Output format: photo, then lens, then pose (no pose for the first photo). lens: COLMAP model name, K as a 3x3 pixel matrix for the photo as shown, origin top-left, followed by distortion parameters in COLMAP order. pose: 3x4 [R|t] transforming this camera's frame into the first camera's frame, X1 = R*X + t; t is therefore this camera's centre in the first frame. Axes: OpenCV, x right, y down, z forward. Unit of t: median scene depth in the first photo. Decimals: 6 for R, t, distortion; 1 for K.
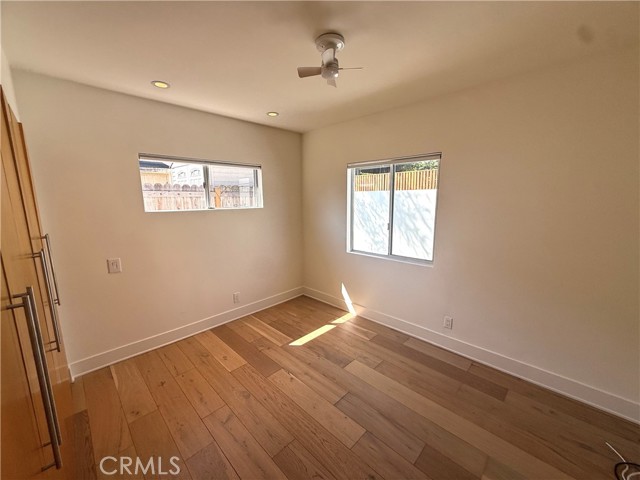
lens RADIAL K [[255.4, 0, 320.7], [0, 255.4, 237.6], [0, 0, 1]] dist [-0.000439, 0.000286]
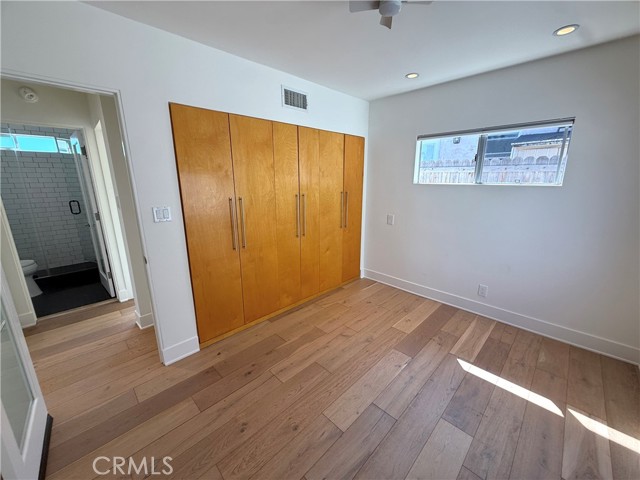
lens RADIAL K [[255.4, 0, 317.0], [0, 255.4, 237.7], [0, 0, 1]] dist [-0.000439, 0.000286]
pose [[-0.012701, 0.233941, -0.972168, 0.583534], [-0.154723, 0.960077, 0.233053, -0.059746], [0.987876, 0.153376, 0.024002, 0.512603]]
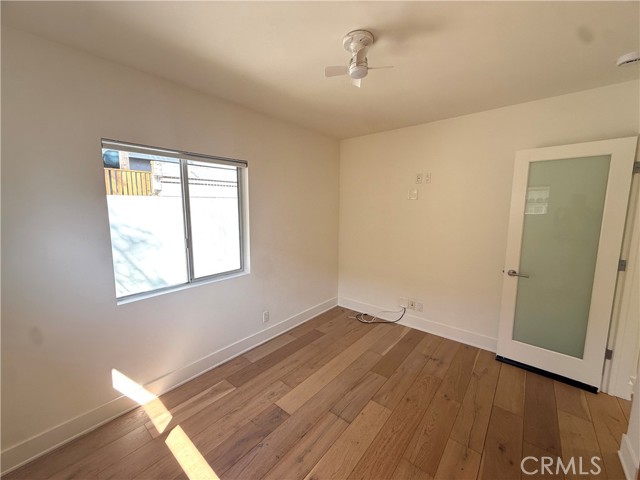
lens RADIAL K [[255.4, 0, 317.5], [0, 255.4, 239.2], [0, 0, 1]] dist [-0.000439, 0.000286]
pose [[-0.077148, -0.116530, 0.990186, -0.575727], [0.158703, 0.979048, 0.127585, -0.103191], [-0.984308, 0.166989, -0.057038, 0.777934]]
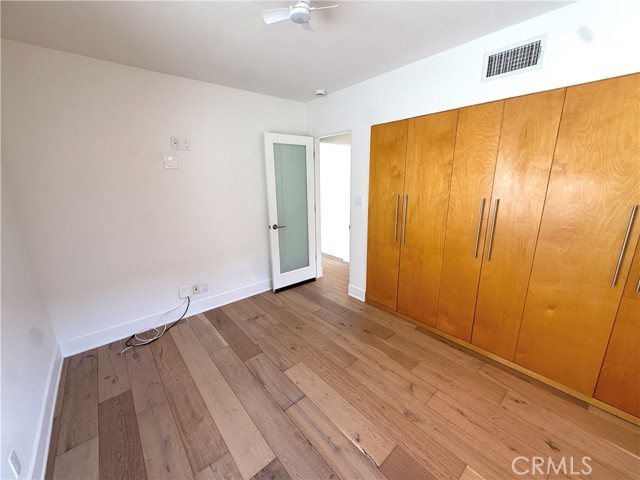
lens RADIAL K [[255.4, 0, 321.8], [0, 255.4, 237.8], [0, 0, 1]] dist [-0.000439, 0.000286]
pose [[-0.996730, 0.003551, 0.080732, -0.061976], [0.034232, 0.923524, 0.382010, -0.173279], [-0.073202, 0.383524, -0.920625, 1.204474]]
